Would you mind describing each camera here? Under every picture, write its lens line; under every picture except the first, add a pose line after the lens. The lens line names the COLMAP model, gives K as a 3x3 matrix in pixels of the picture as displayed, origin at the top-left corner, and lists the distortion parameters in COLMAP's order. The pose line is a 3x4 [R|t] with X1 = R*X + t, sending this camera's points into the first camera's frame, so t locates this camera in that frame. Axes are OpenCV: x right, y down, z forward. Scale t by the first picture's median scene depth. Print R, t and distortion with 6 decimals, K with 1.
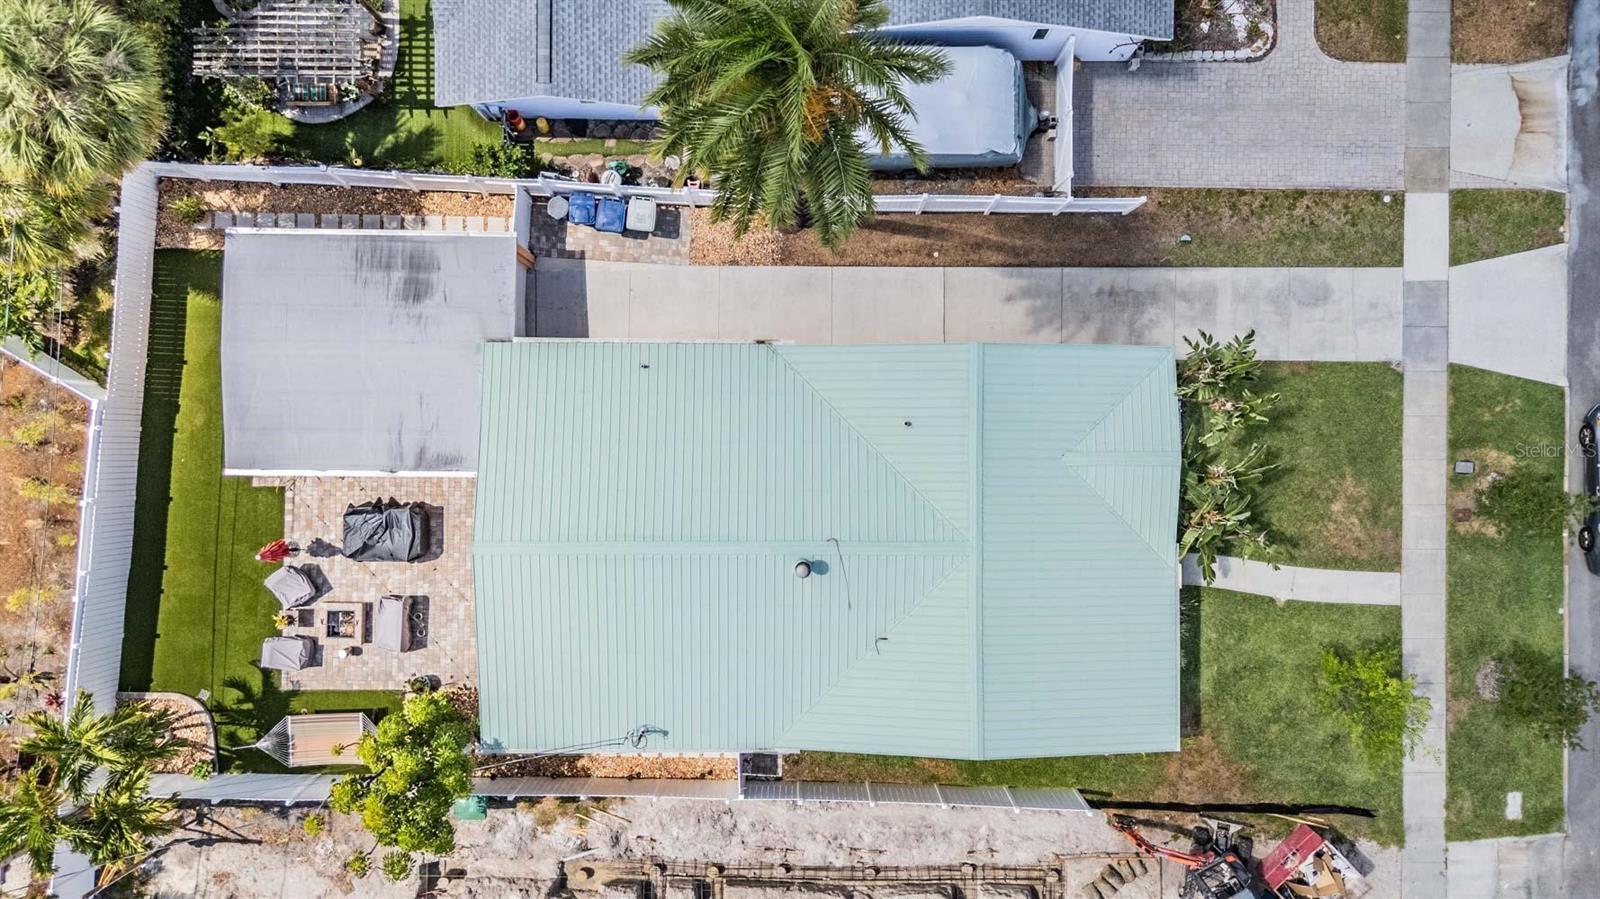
lens RADIAL K [[1183.7, 0, 802.6], [0, 1183.7, 447.6], [0, 0, 1]] dist [0.072999, -0.081167]
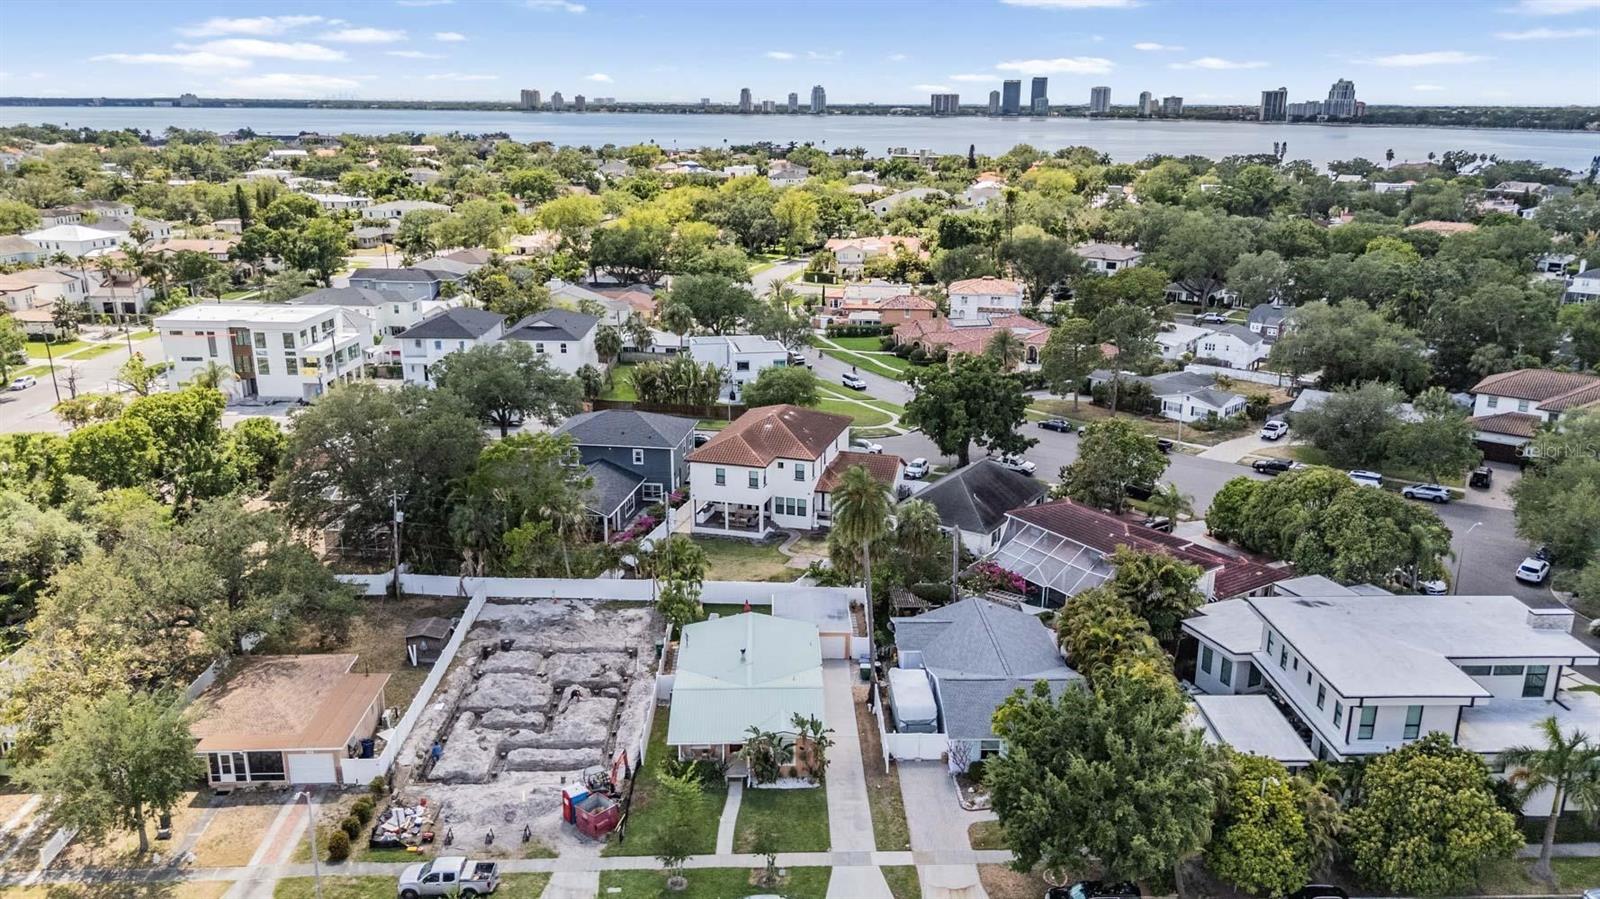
lens RADIAL K [[1183.7, 0, 802.6], [0, 1183.7, 447.6], [0, 0, 1]] dist [0.072999, -0.081167]
pose [[0.041045, 0.280355, -0.959019, 2.311420], [-0.999151, 0.008071, -0.040403, 0.058078], [-0.003587, 0.959863, 0.280448, -0.269306]]
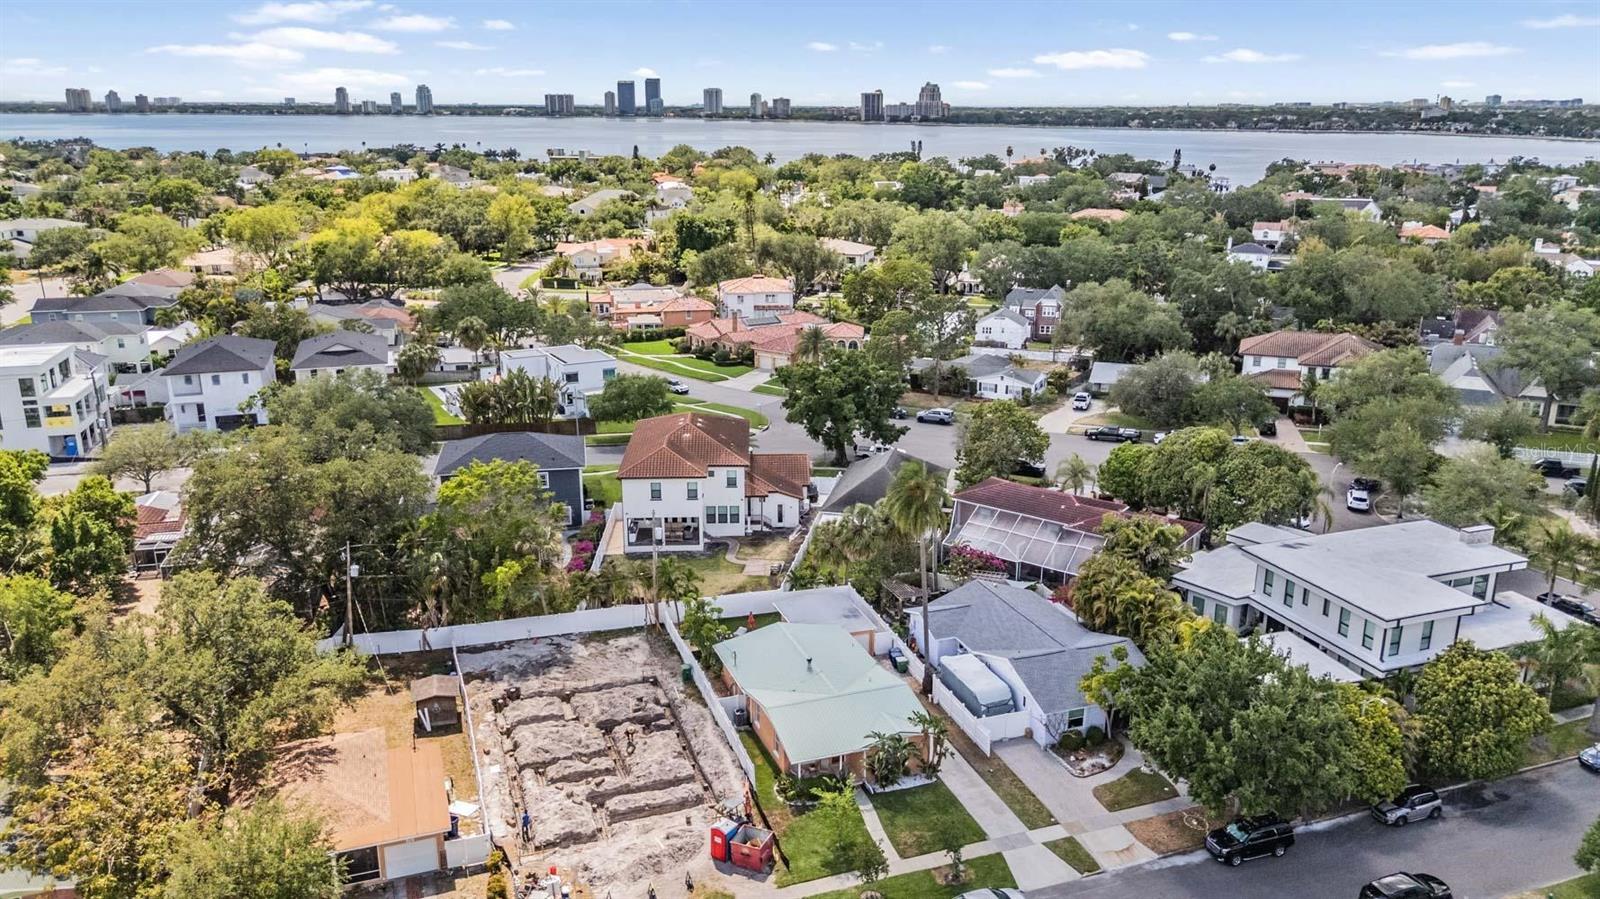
lens RADIAL K [[1183.7, 0, 802.6], [0, 1183.7, 447.6], [0, 0, 1]] dist [0.072999, -0.081167]
pose [[0.348797, 0.261821, -0.899883, 2.123268], [-0.937198, 0.097652, -0.334848, 0.891204], [0.000205, 0.960163, 0.279439, -0.269000]]
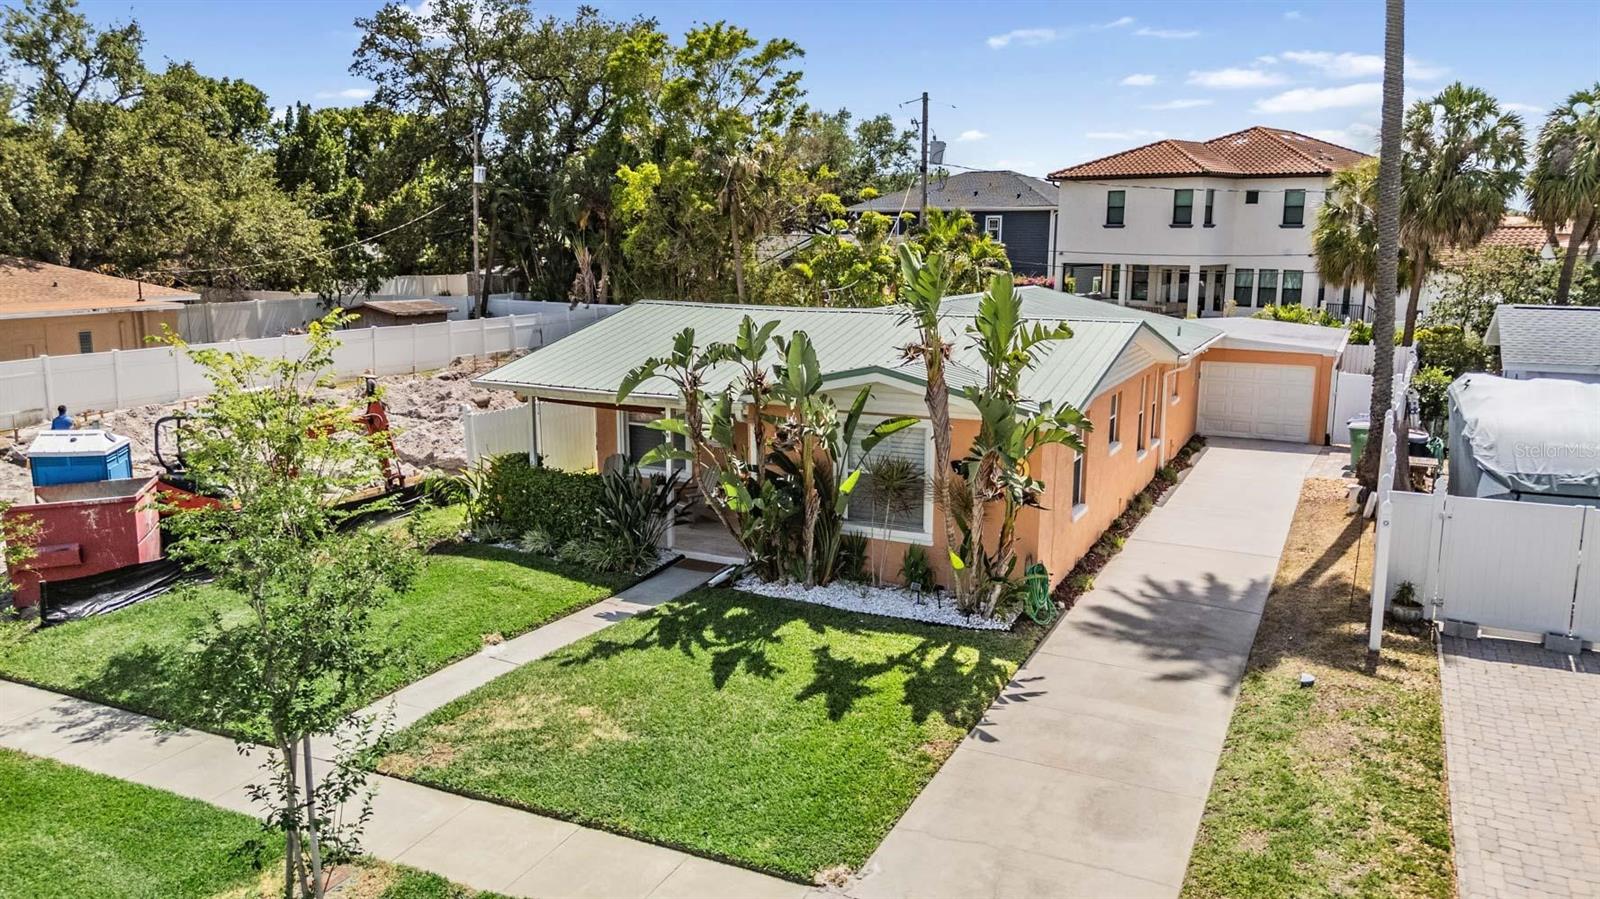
lens RADIAL K [[1183.7, 0, 802.6], [0, 1183.7, 447.6], [0, 0, 1]] dist [0.072999, -0.081167]
pose [[-0.425912, 0.159500, -0.890594, 0.763022], [-0.904744, -0.081695, 0.418048, -0.182643], [-0.006079, 0.983812, 0.179102, 0.832434]]
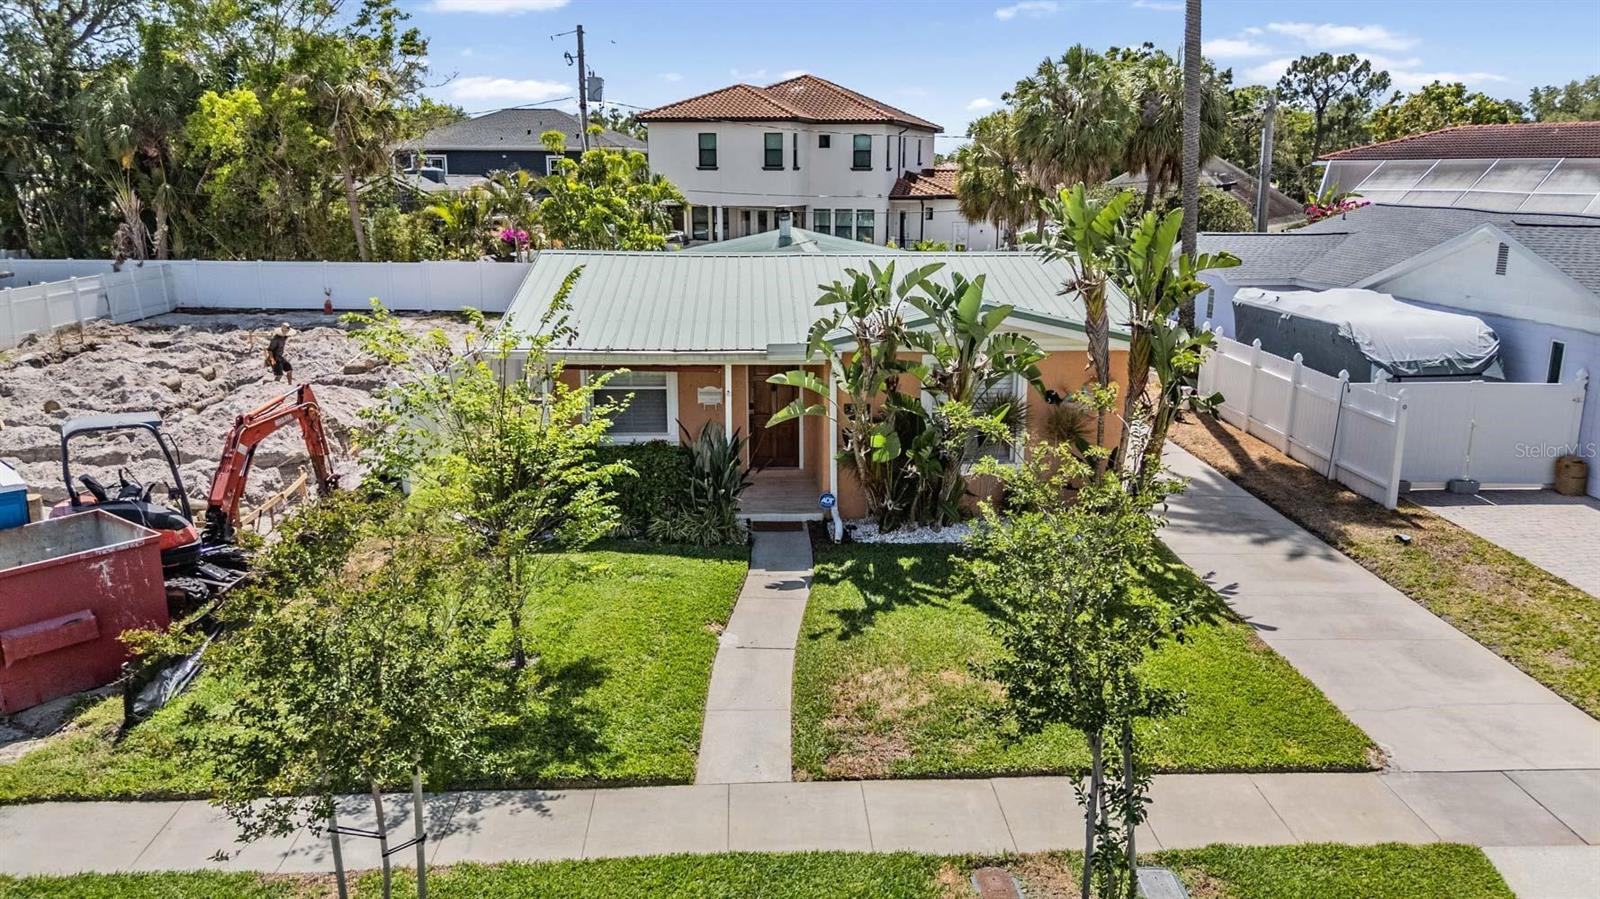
lens RADIAL K [[1183.7, 0, 802.6], [0, 1183.7, 447.6], [0, 0, 1]] dist [0.072999, -0.081167]
pose [[0.053777, 0.222990, -0.973336, 0.808882], [-0.998548, 0.008989, -0.053111, 0.117297], [-0.003094, 0.974779, 0.223149, 0.833805]]
